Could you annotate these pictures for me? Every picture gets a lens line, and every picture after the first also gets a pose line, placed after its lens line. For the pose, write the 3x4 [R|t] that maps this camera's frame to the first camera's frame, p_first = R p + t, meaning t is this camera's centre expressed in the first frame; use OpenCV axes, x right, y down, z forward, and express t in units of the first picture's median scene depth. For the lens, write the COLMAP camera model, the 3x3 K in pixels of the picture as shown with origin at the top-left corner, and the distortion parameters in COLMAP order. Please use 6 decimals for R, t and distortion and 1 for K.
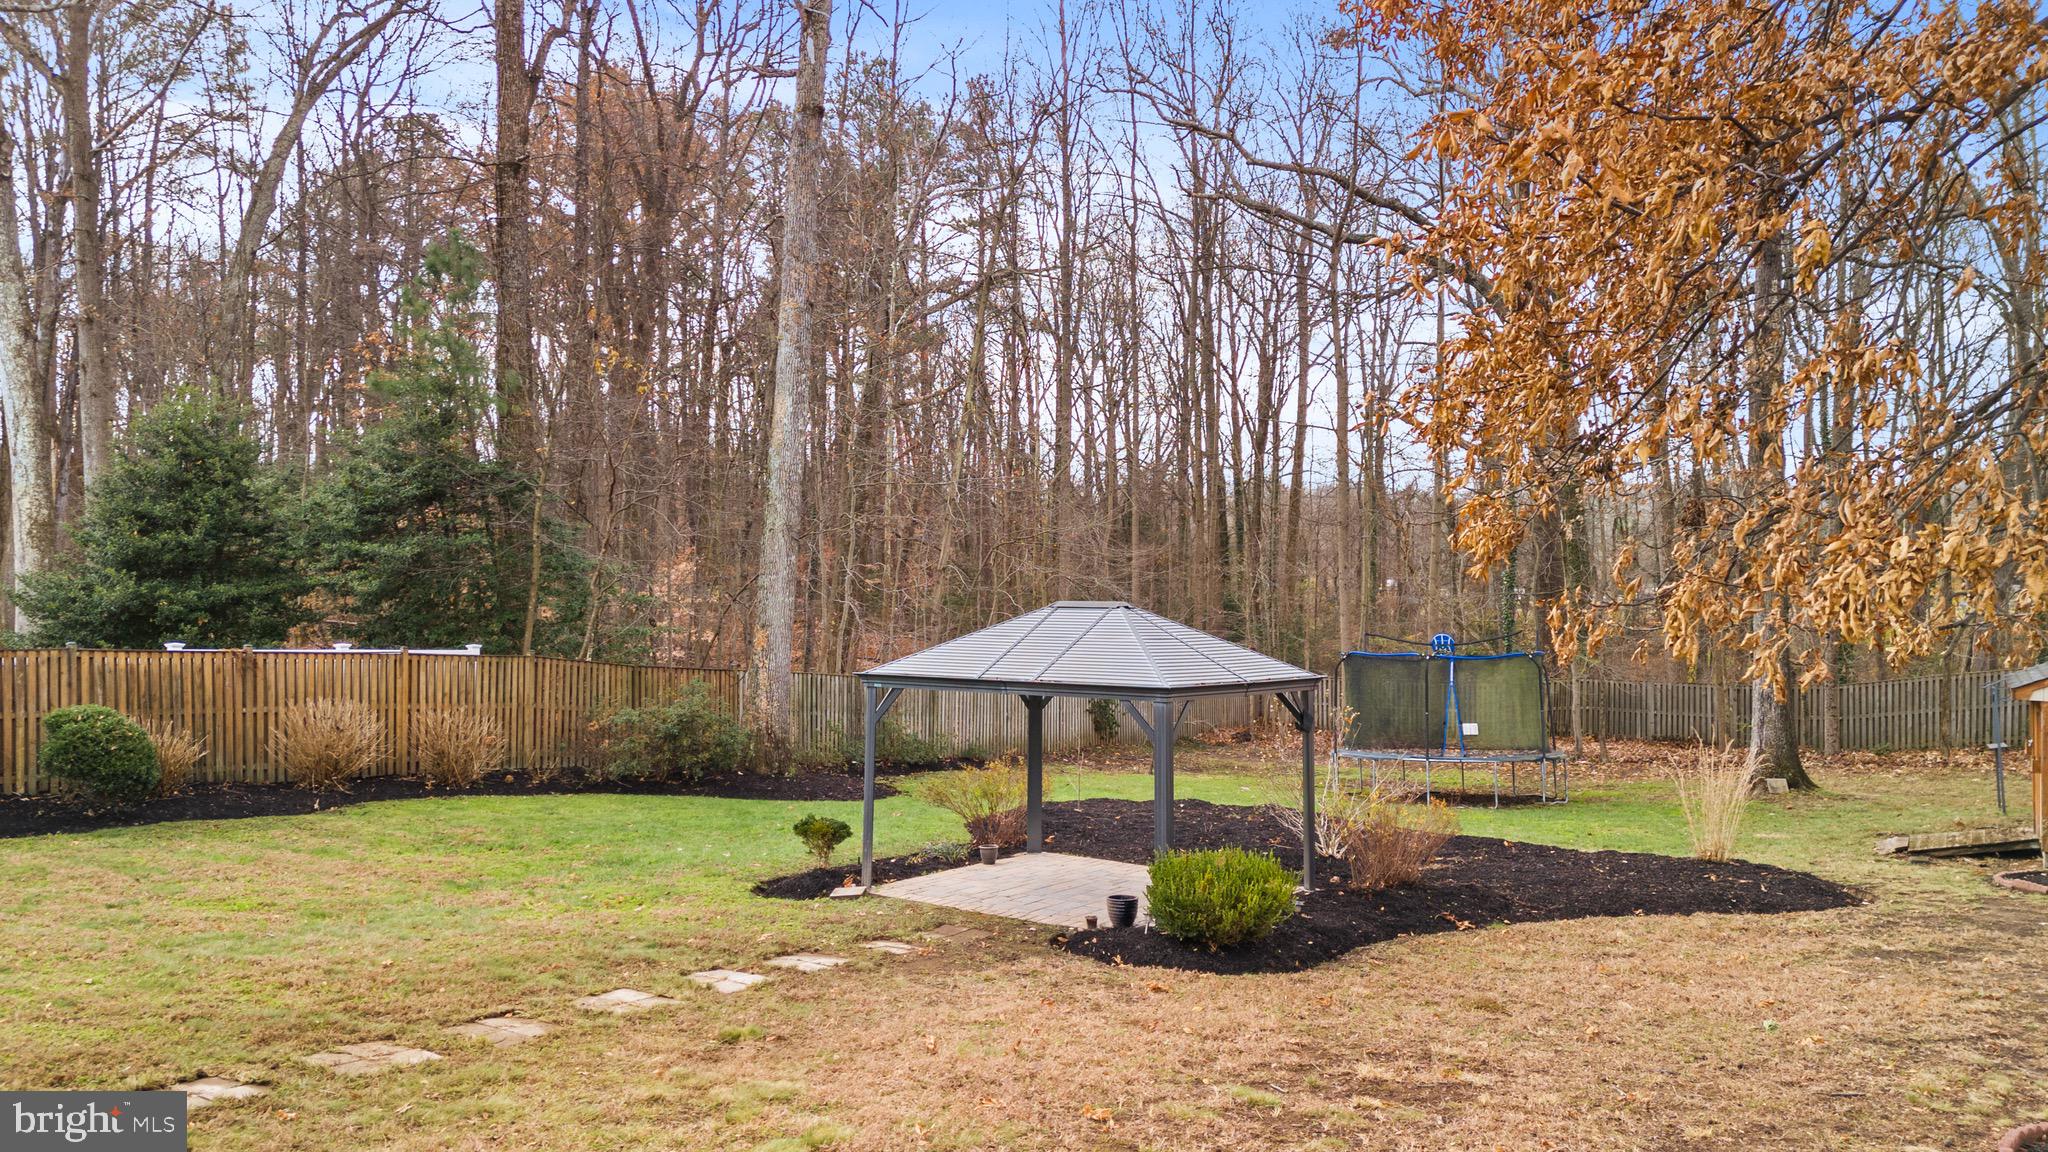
lens RADIAL K [[1507.7, 0, 1024.0], [0, 1507.7, 576.0], [0, 0, 1]] dist [0.059024, -0.002902]
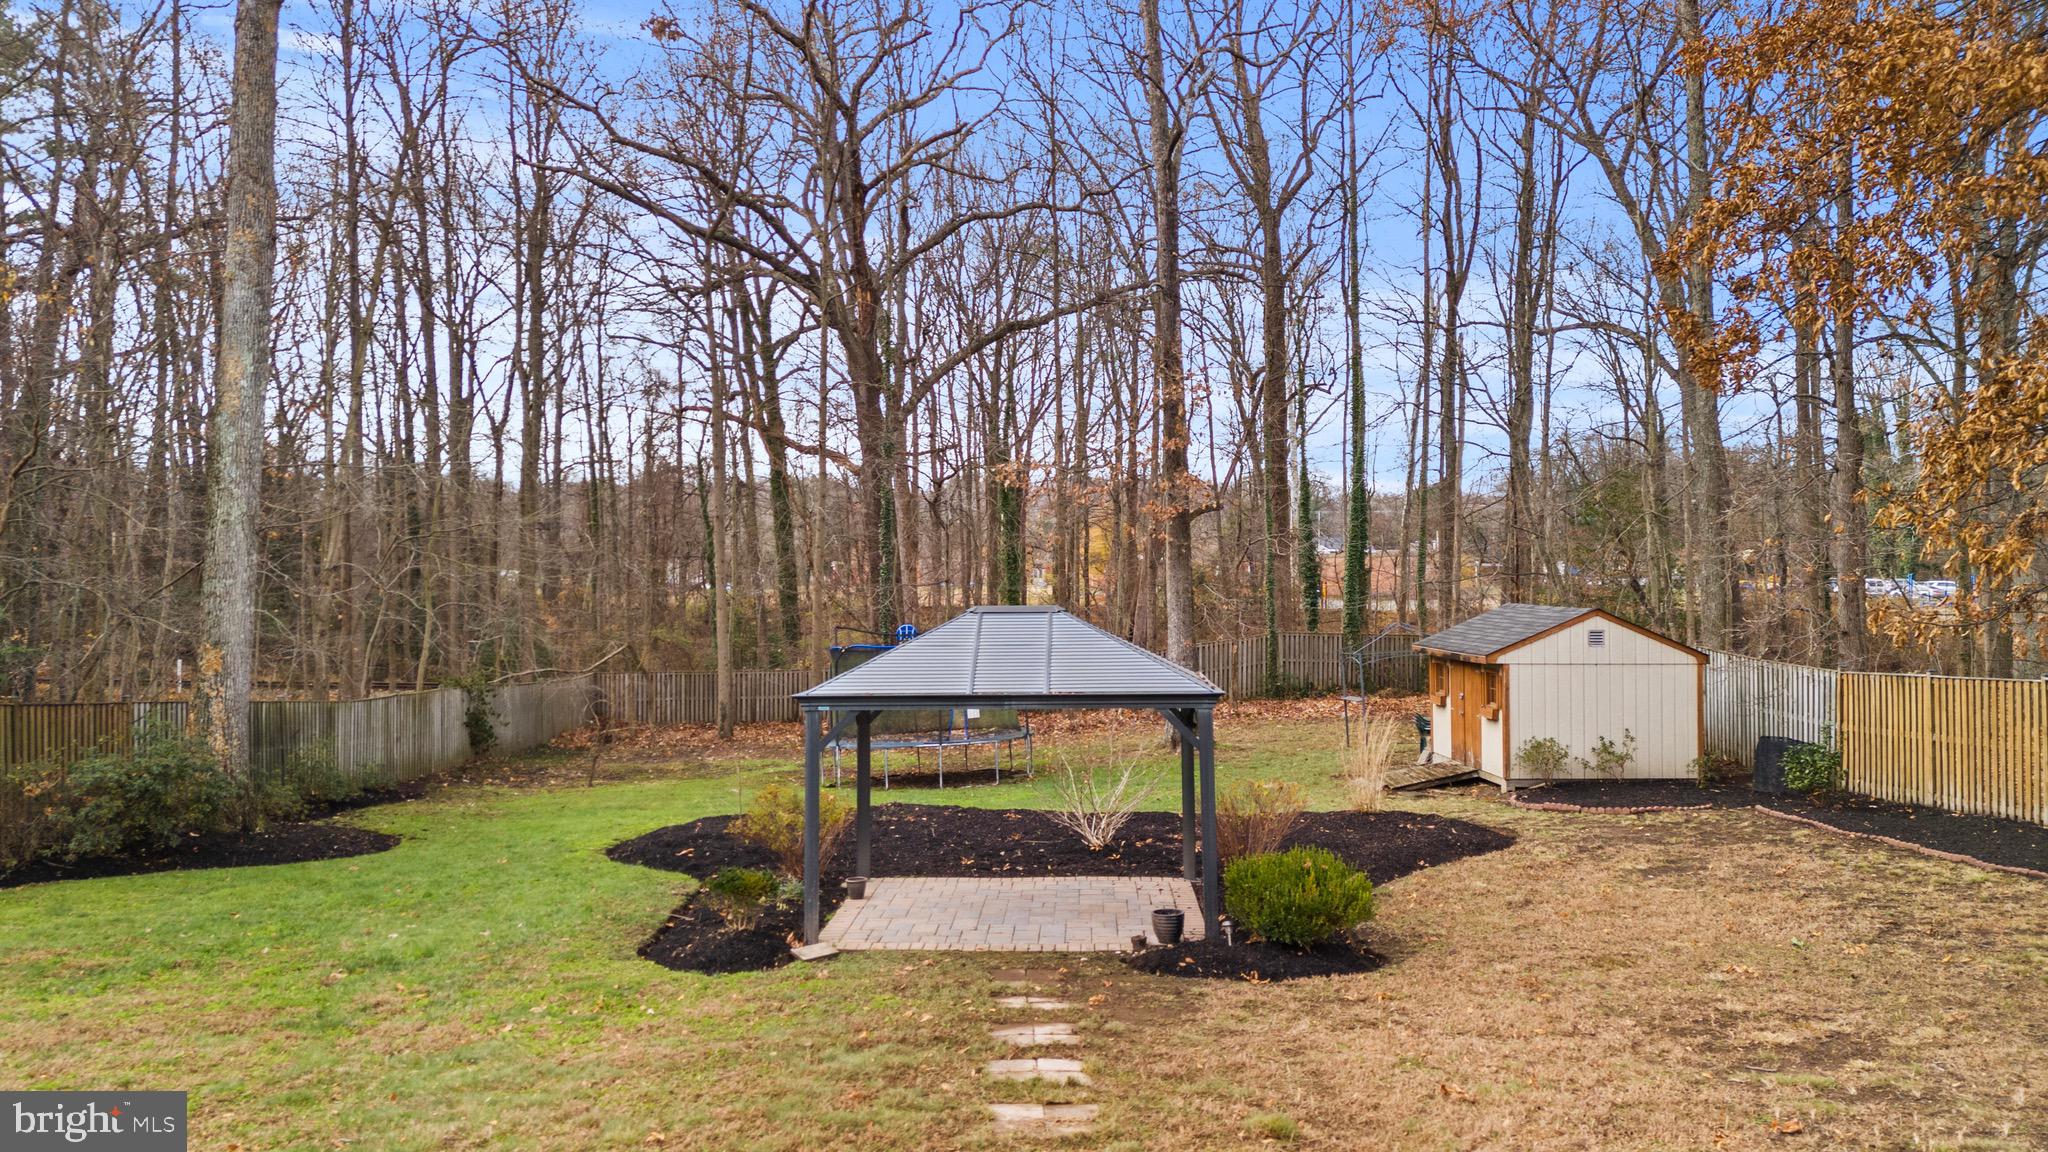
lens RADIAL K [[1507.7, 0, 1024.0], [0, 1507.7, 576.0], [0, 0, 1]] dist [0.059024, -0.002902]
pose [[0.845078, -0.021064, 0.534228, -0.521722], [0.014810, 0.999762, 0.015993, -0.017182], [-0.534438, -0.005604, 0.845189, 0.239468]]
